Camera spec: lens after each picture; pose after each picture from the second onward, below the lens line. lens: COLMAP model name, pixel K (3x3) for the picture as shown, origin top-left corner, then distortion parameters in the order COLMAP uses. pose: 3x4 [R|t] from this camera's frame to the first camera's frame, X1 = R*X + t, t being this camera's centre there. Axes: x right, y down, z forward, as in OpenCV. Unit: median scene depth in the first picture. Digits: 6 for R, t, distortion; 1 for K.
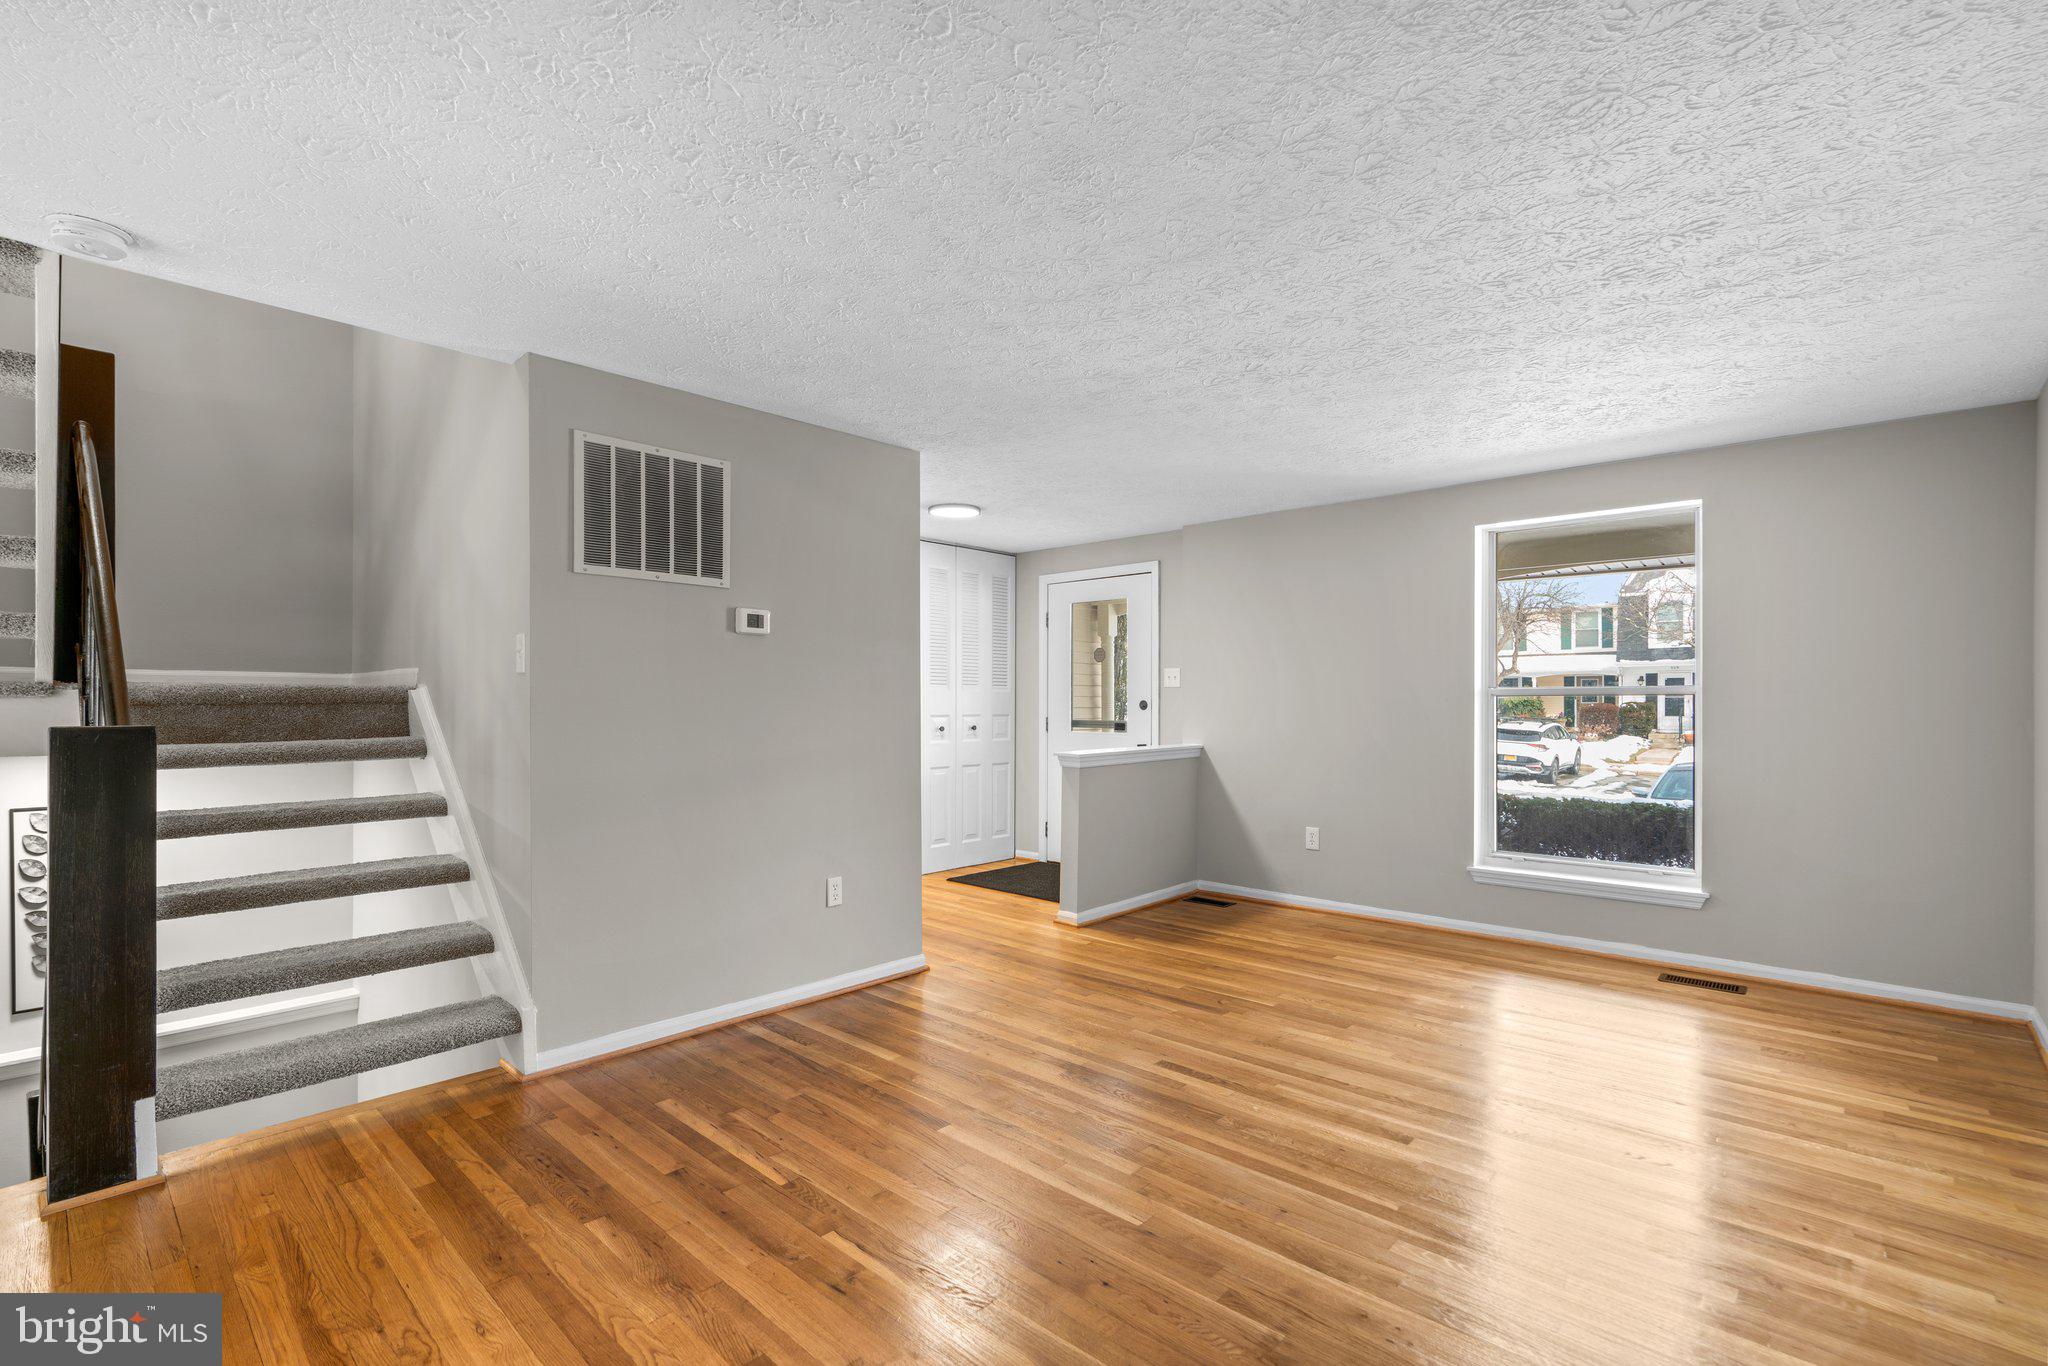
lens RADIAL K [[928.1, 0, 1025.7], [0, 928.1, 704.5], [0, 0, 1]] dist [-0.011684, 0.007578]
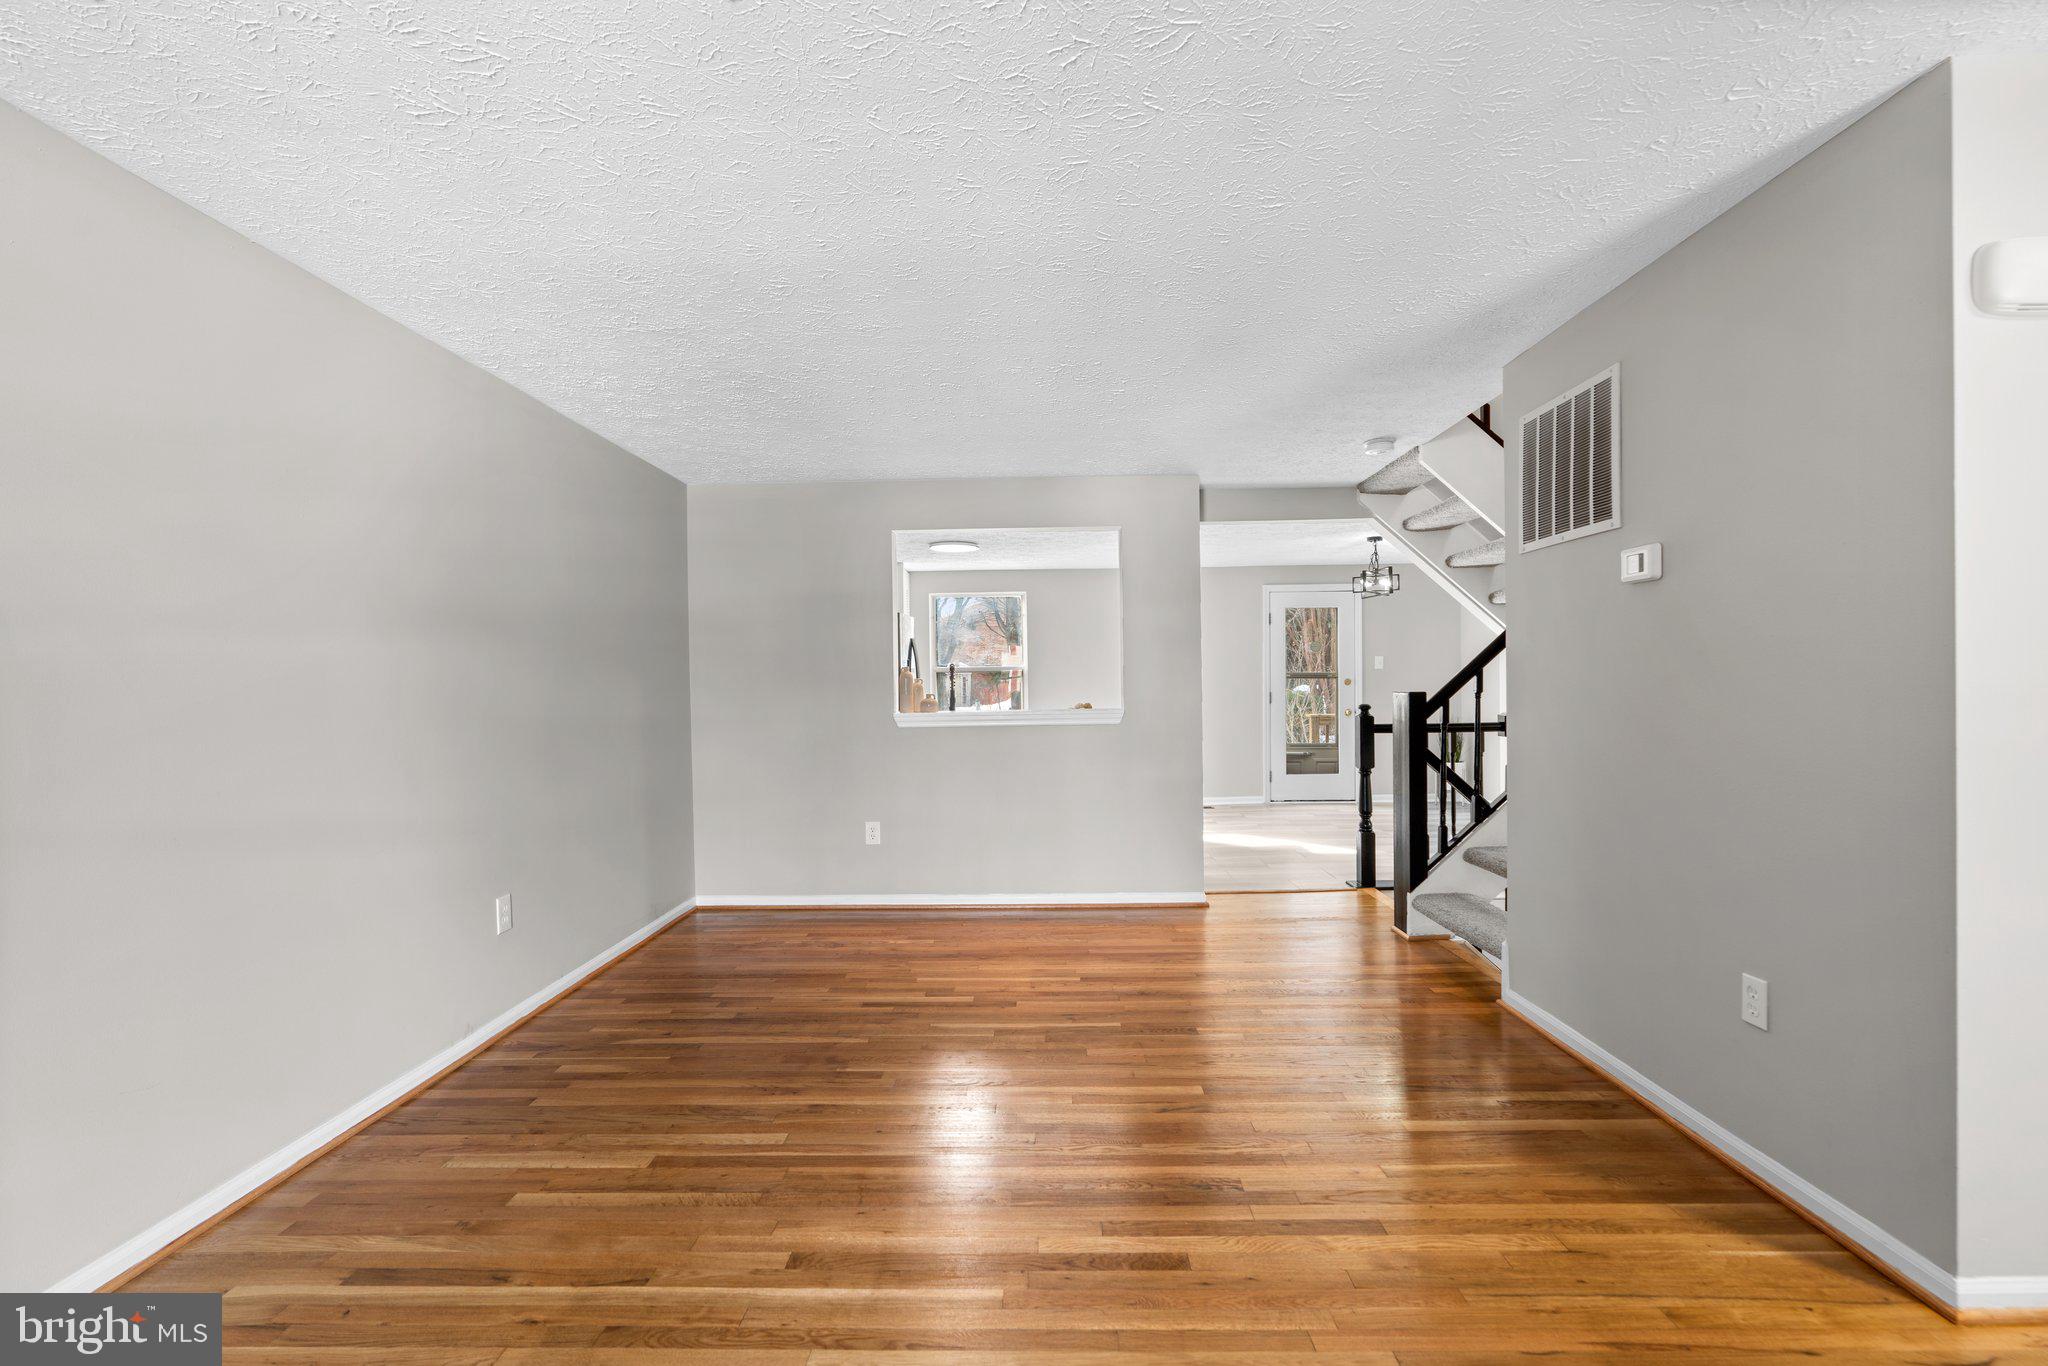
lens RADIAL K [[927.7, 0, 1025.5], [0, 927.7, 694.7], [0, 0, 1]] dist [-0.010791, 0.007610]
pose [[-0.750698, 0.016609, -0.660437, 0.571542], [0.013983, 0.999859, 0.009252, 0.000227], [0.660498, -0.002289, -0.750825, 1.270800]]
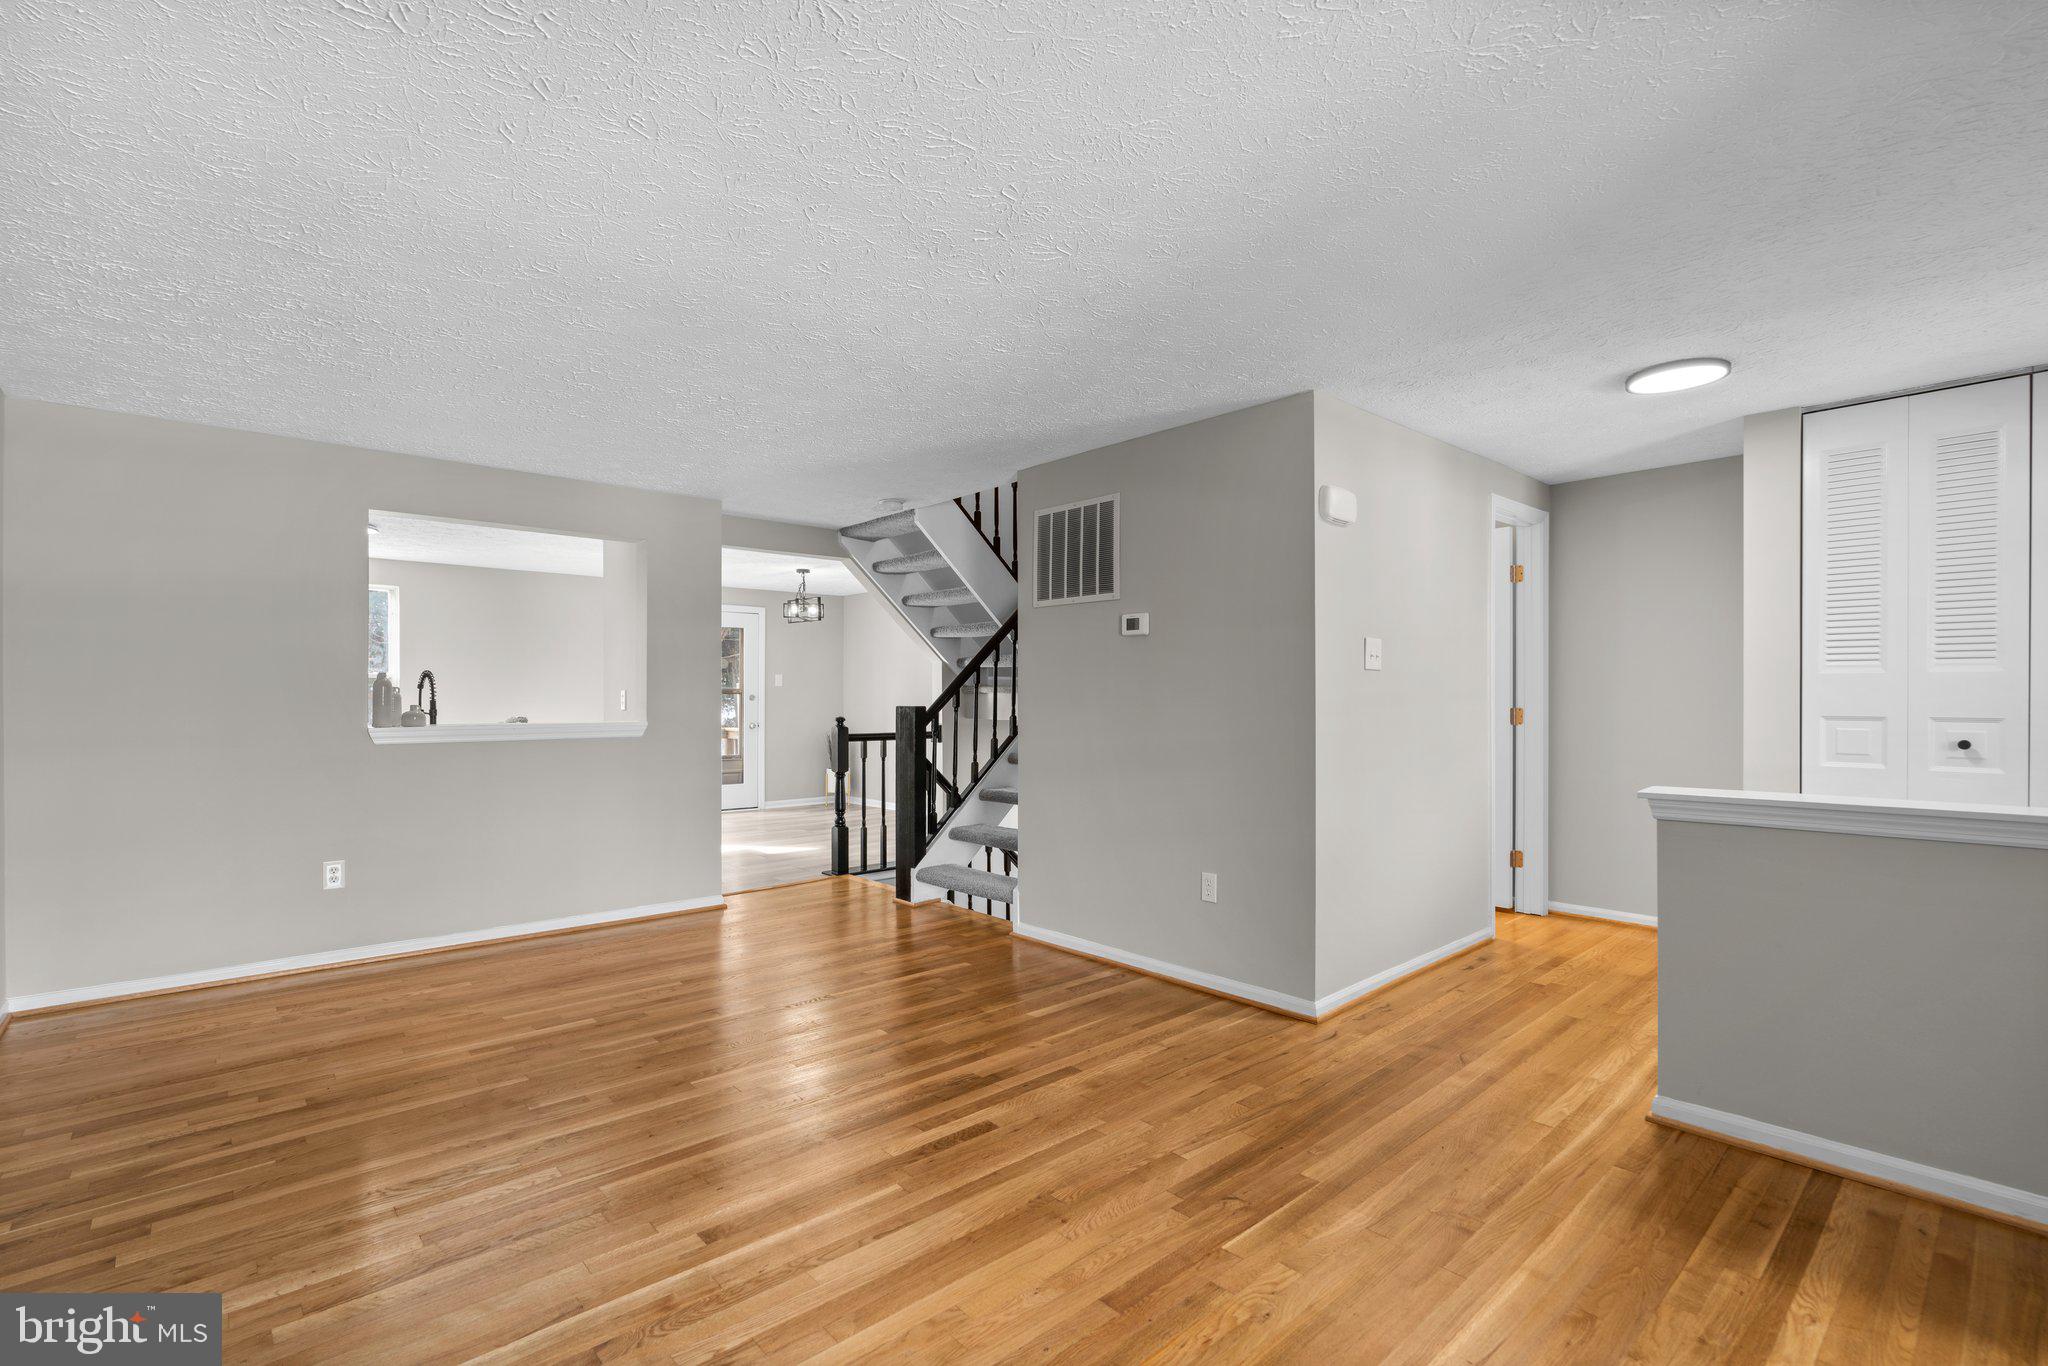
lens RADIAL K [[928.1, 0, 1025.7], [0, 928.1, 704.5], [0, 0, 1]] dist [-0.011684, 0.007578]
pose [[-0.097723, 0.008033, -0.995181, 0.886860], [0.000038, 0.999967, 0.008068, -0.000318], [0.995214, 0.000750, -0.097721, 1.012953]]
